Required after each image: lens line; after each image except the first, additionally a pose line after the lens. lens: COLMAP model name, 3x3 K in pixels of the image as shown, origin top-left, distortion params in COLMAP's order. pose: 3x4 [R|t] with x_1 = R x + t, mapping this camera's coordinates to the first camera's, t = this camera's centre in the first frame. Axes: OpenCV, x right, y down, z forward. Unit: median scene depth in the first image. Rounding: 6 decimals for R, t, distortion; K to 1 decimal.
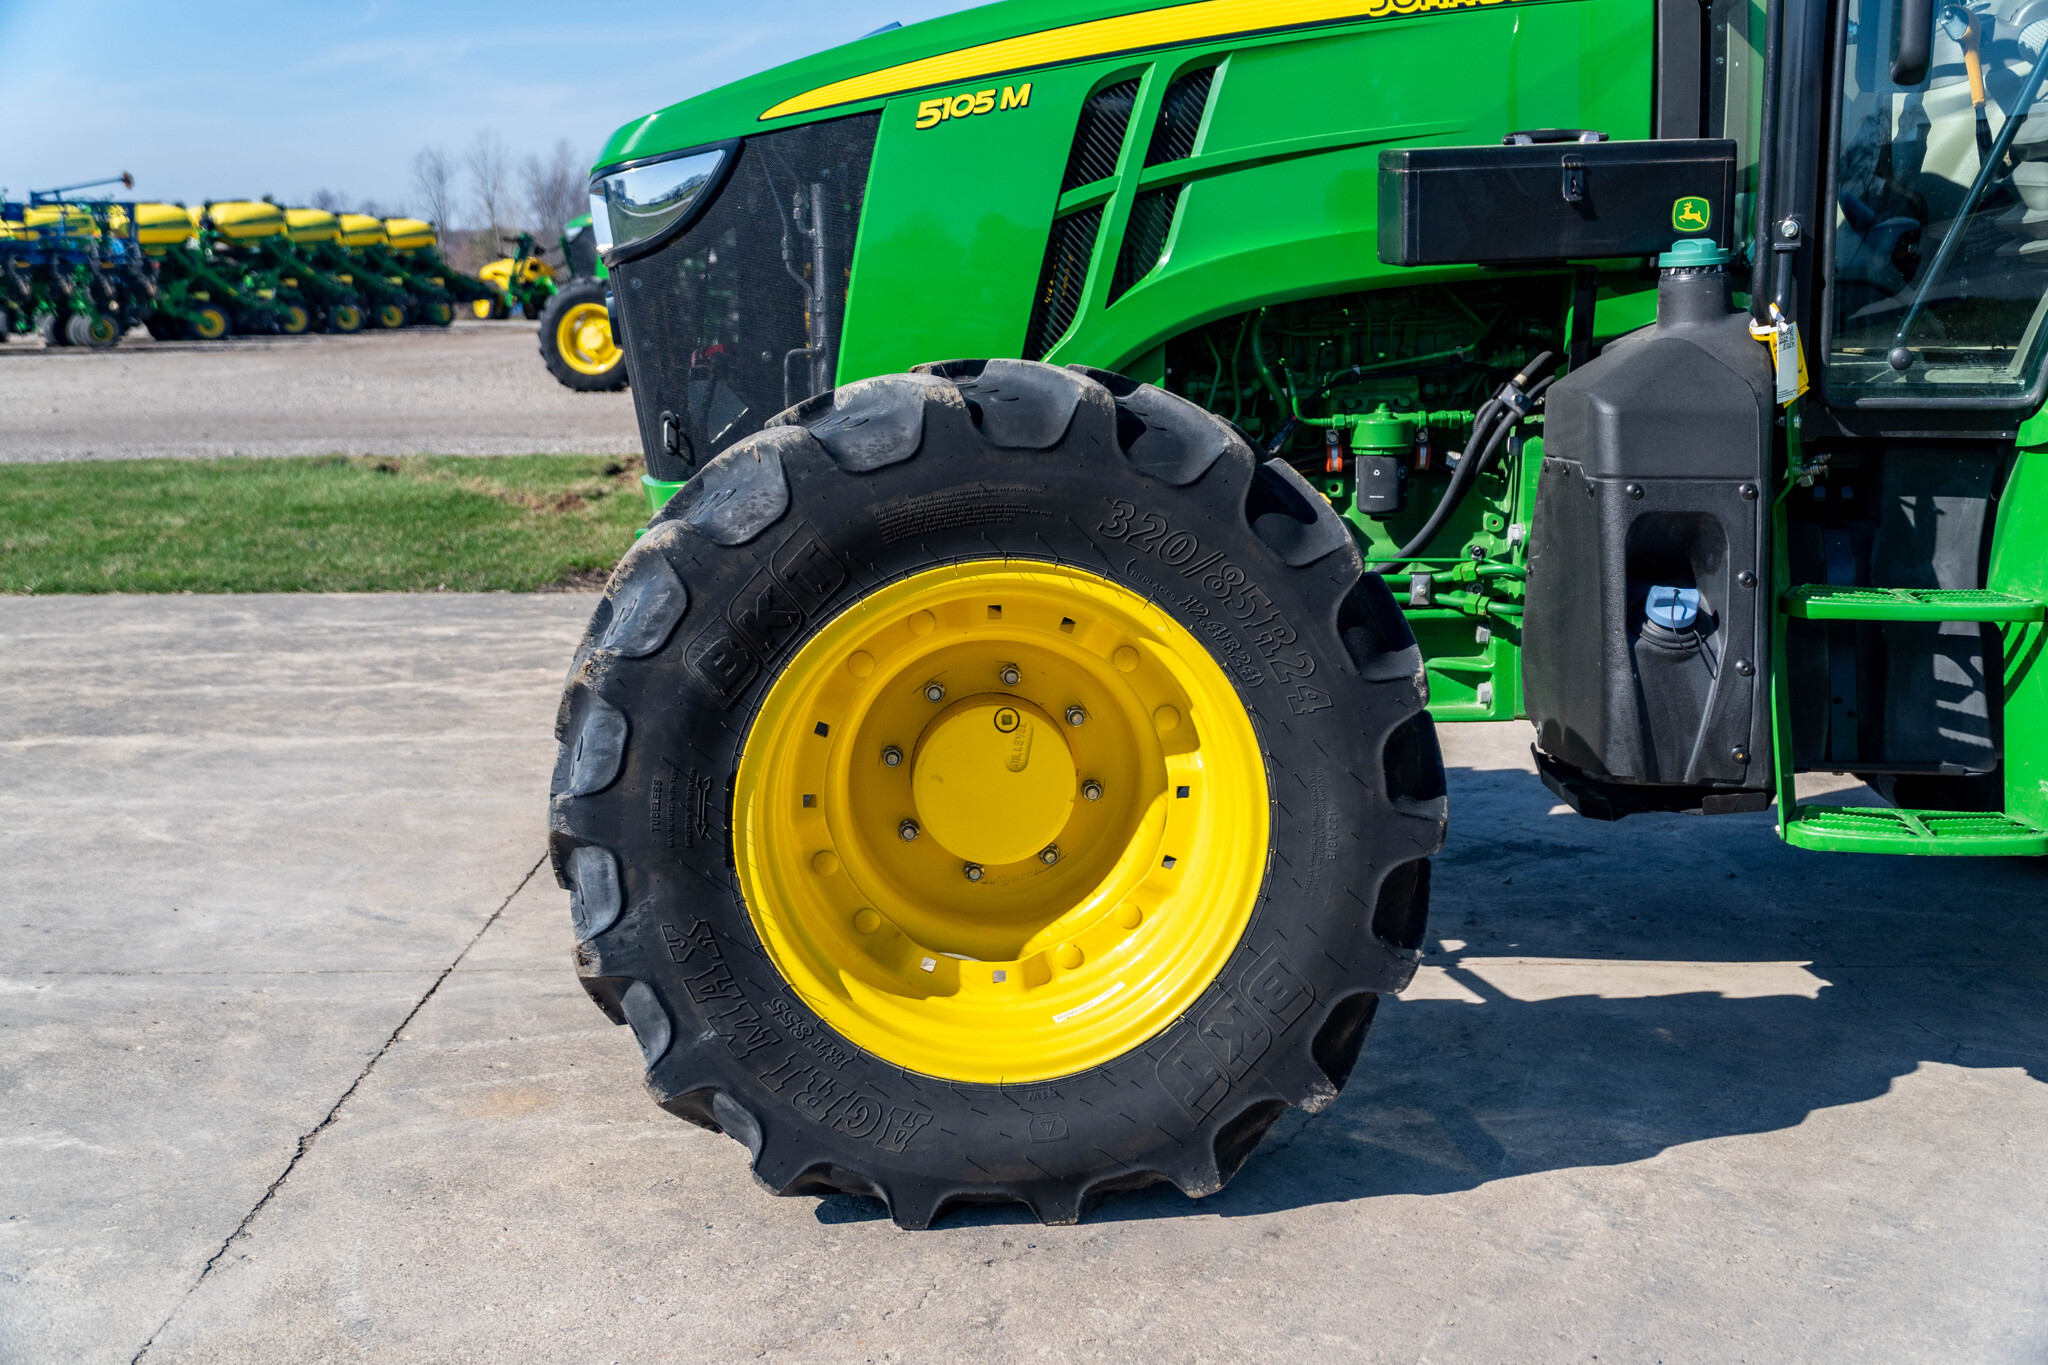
lens RADIAL K [[2516.7, 0, 1014.1], [0, 2516.7, 682.2], [0, 0, 1]] dist [0.078070, 0.000000]
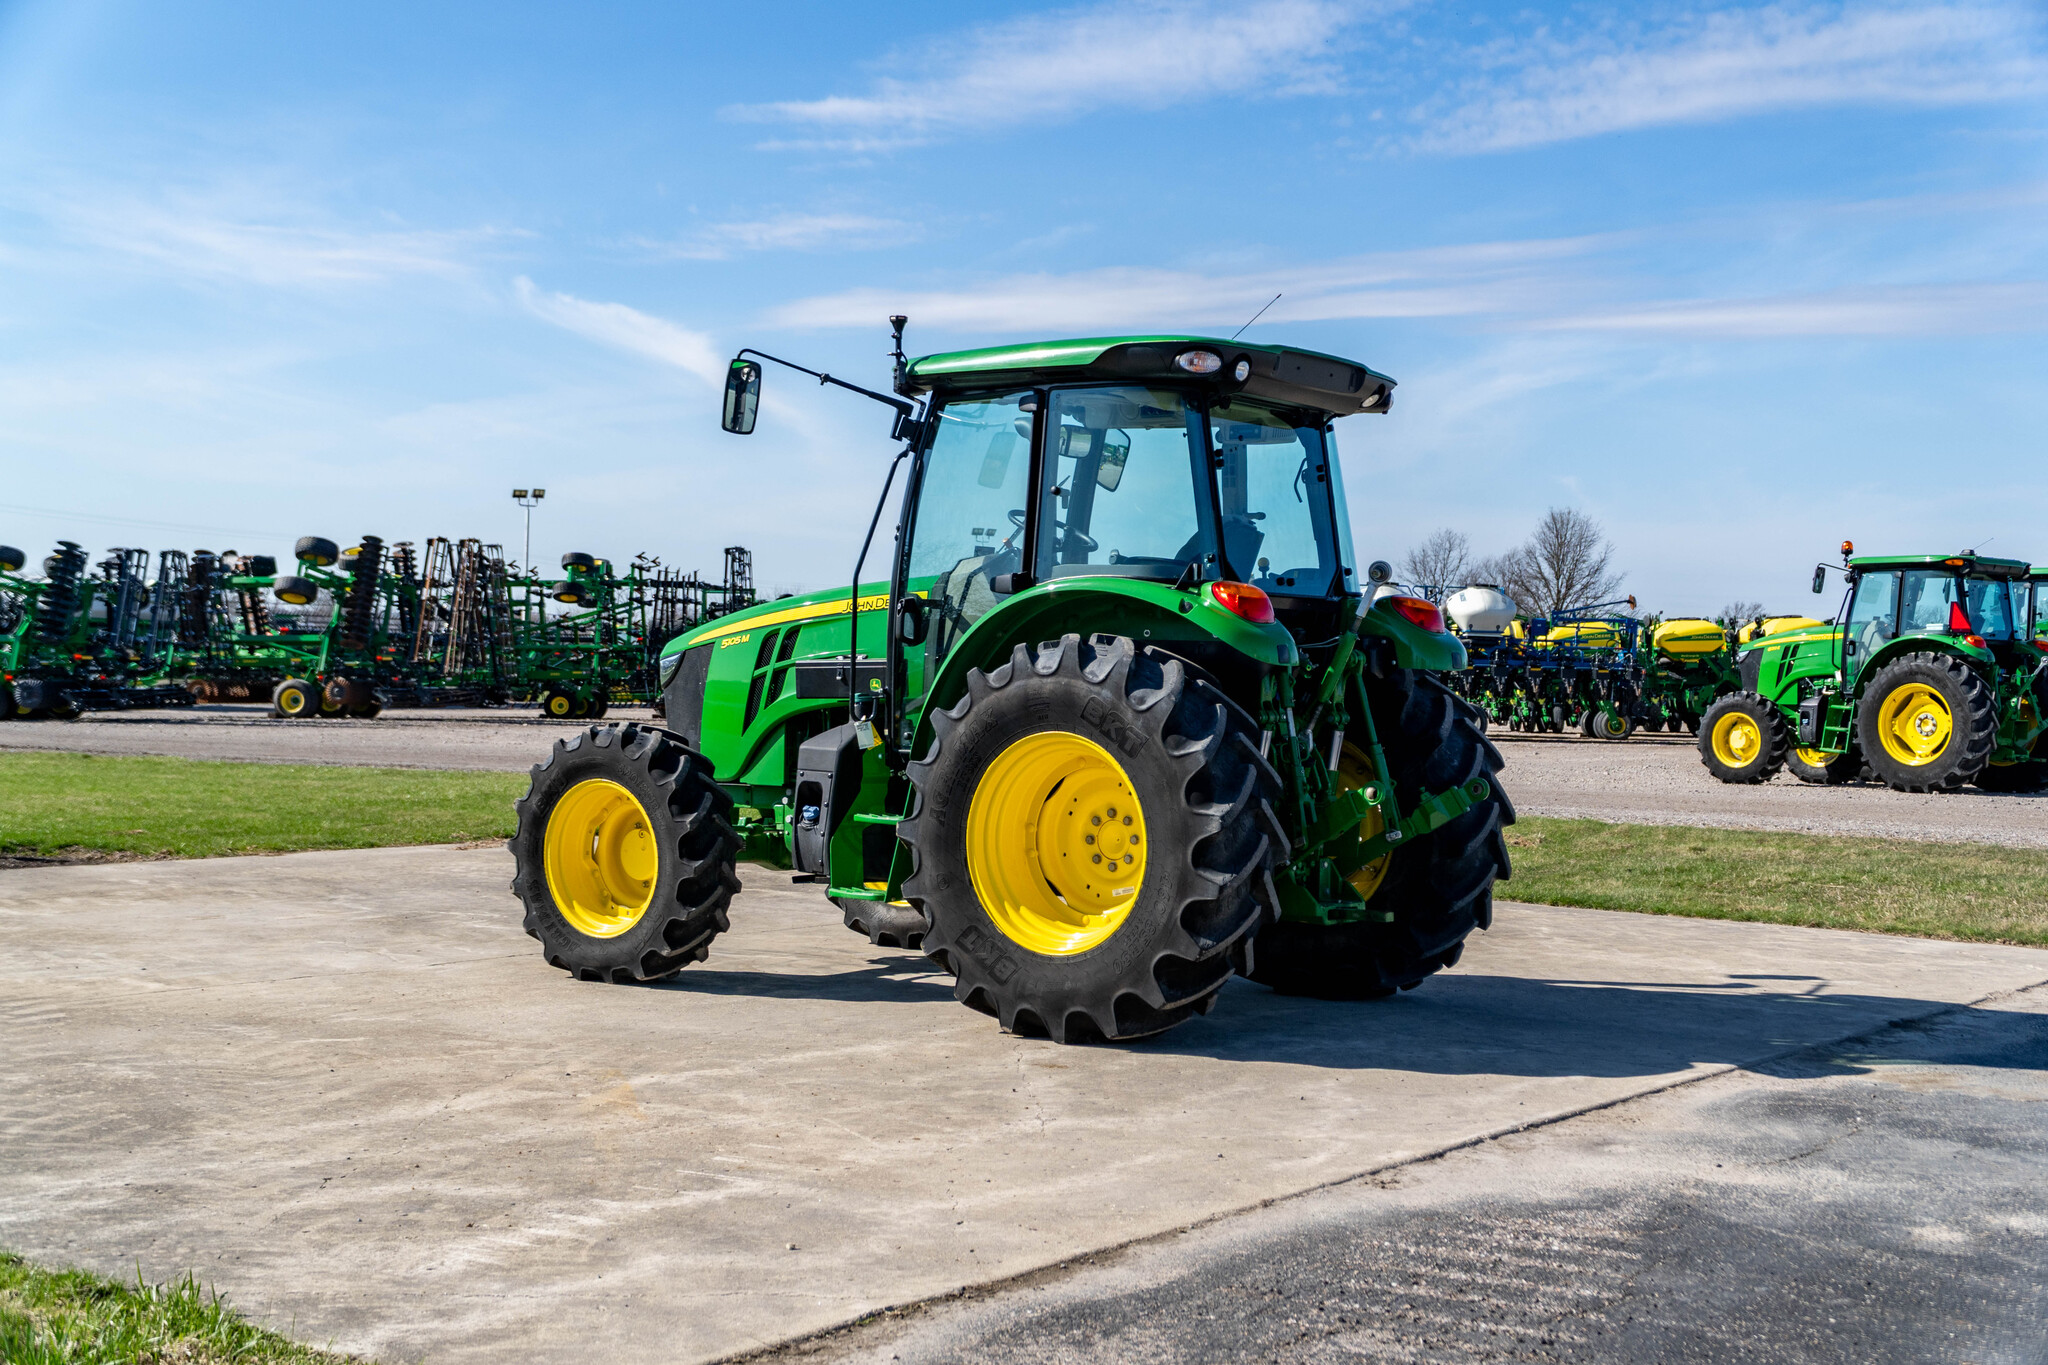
lens RADIAL K [[2520.4, 0, 983.6], [0, 2520.4, 645.6], [0, 0, 1]] dist [0.065670, 0.000000]
pose [[0.771164, 0.017291, -0.636401, 2.095859], [-0.124888, 0.984317, -0.124590, 0.110820], [0.624266, 0.175558, 0.761230, -1.077665]]
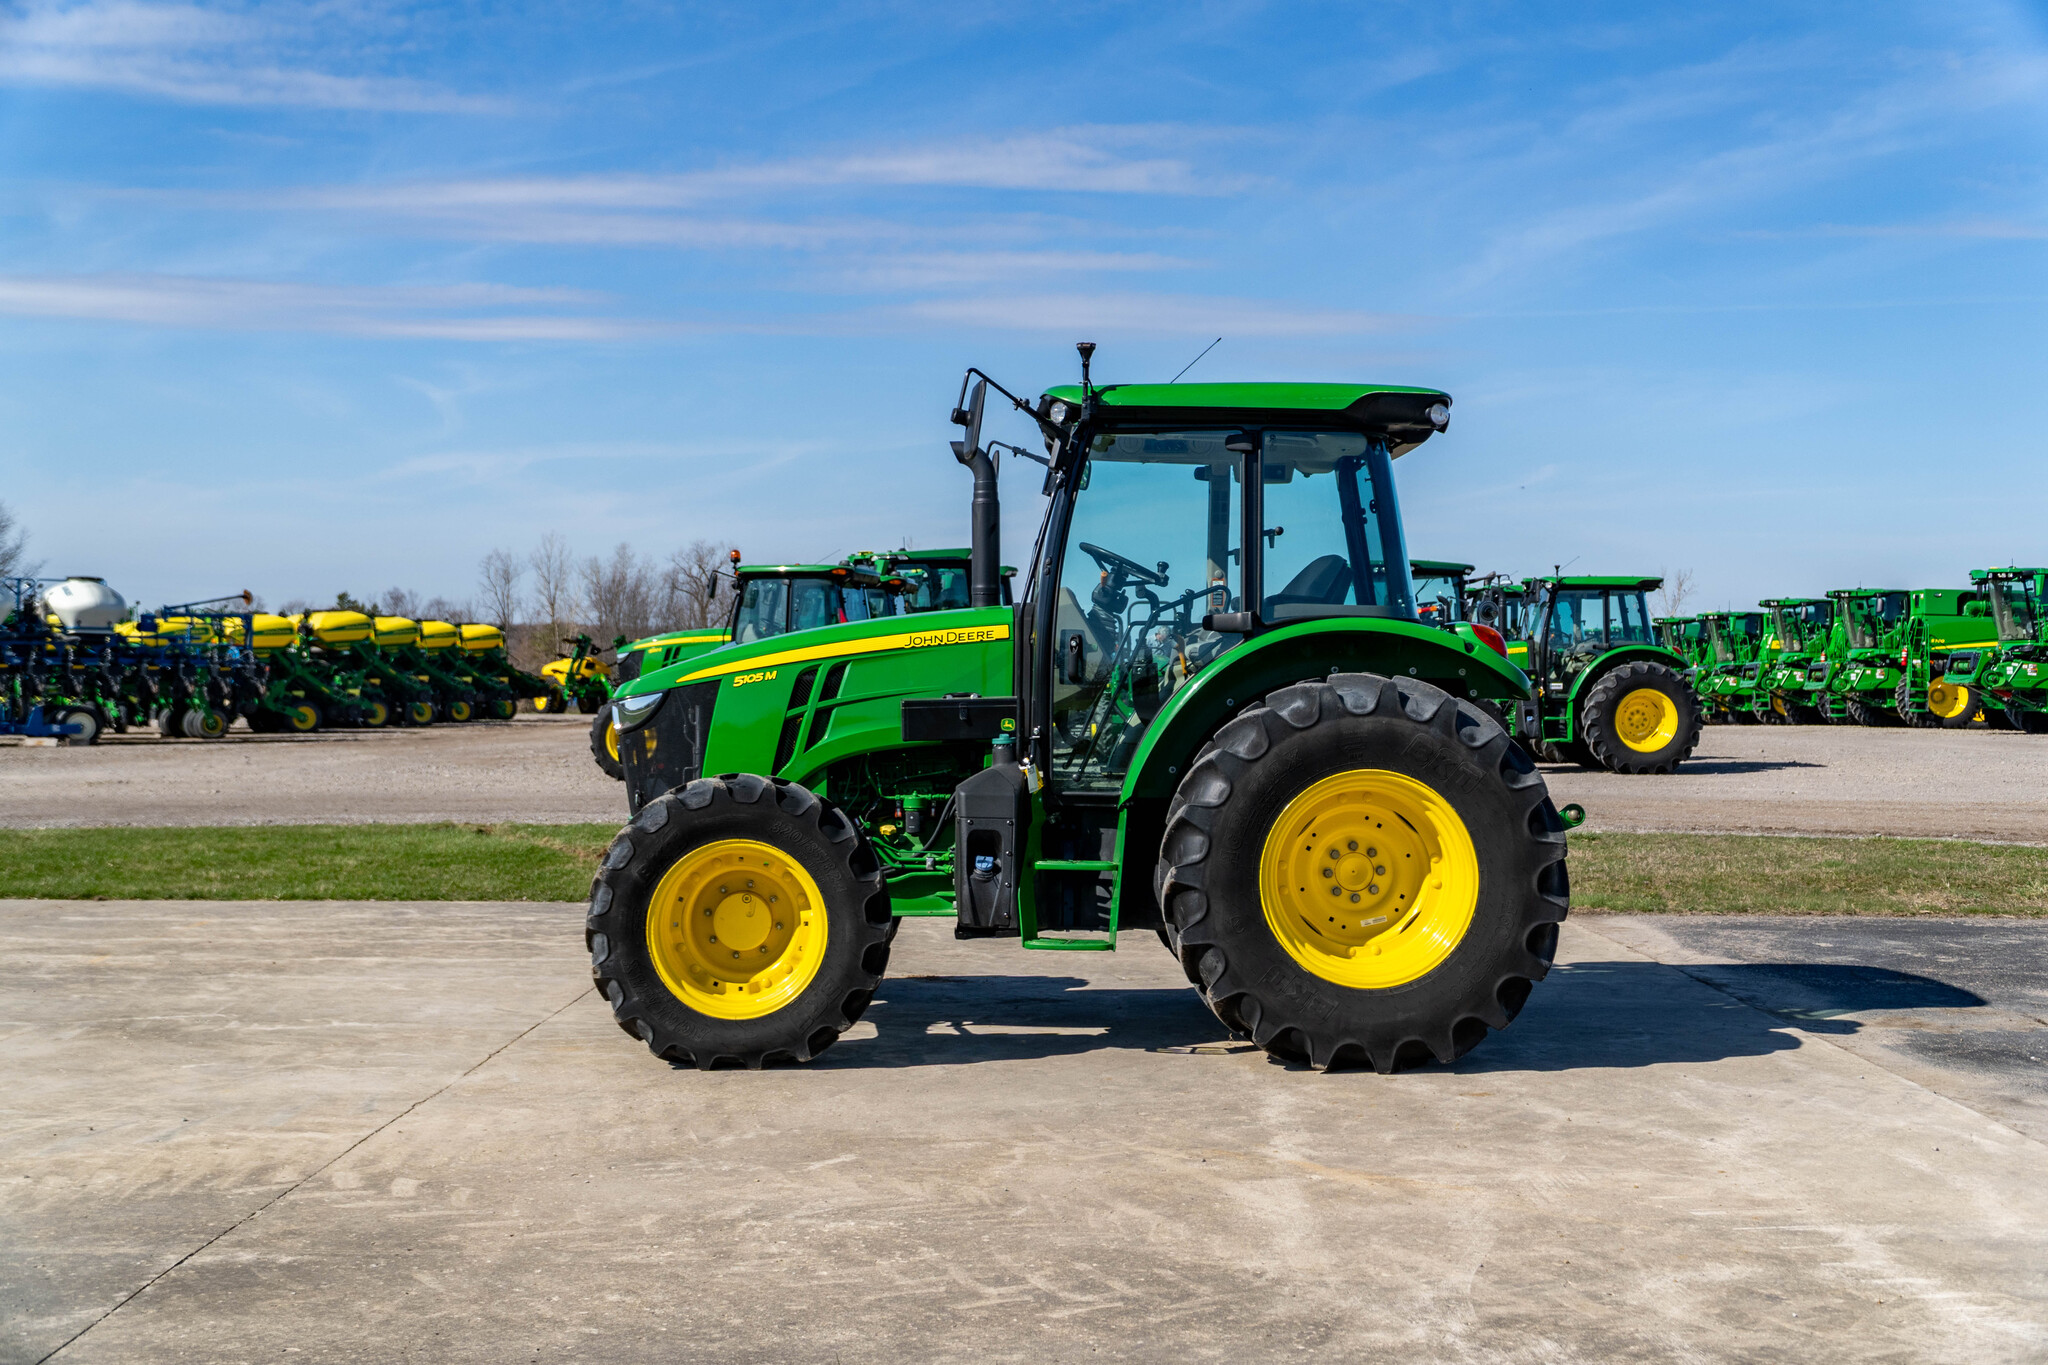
lens RADIAL K [[2520.4, 0, 1015.6], [0, 2520.4, 630.7], [0, 0, 1]] dist [0.065670, 0.000000]
pose [[0.999744, 0.013133, -0.018450, 0.309136], [-0.016153, 0.984527, -0.174488, 0.185567], [0.015873, 0.174741, 0.984486, -1.646238]]
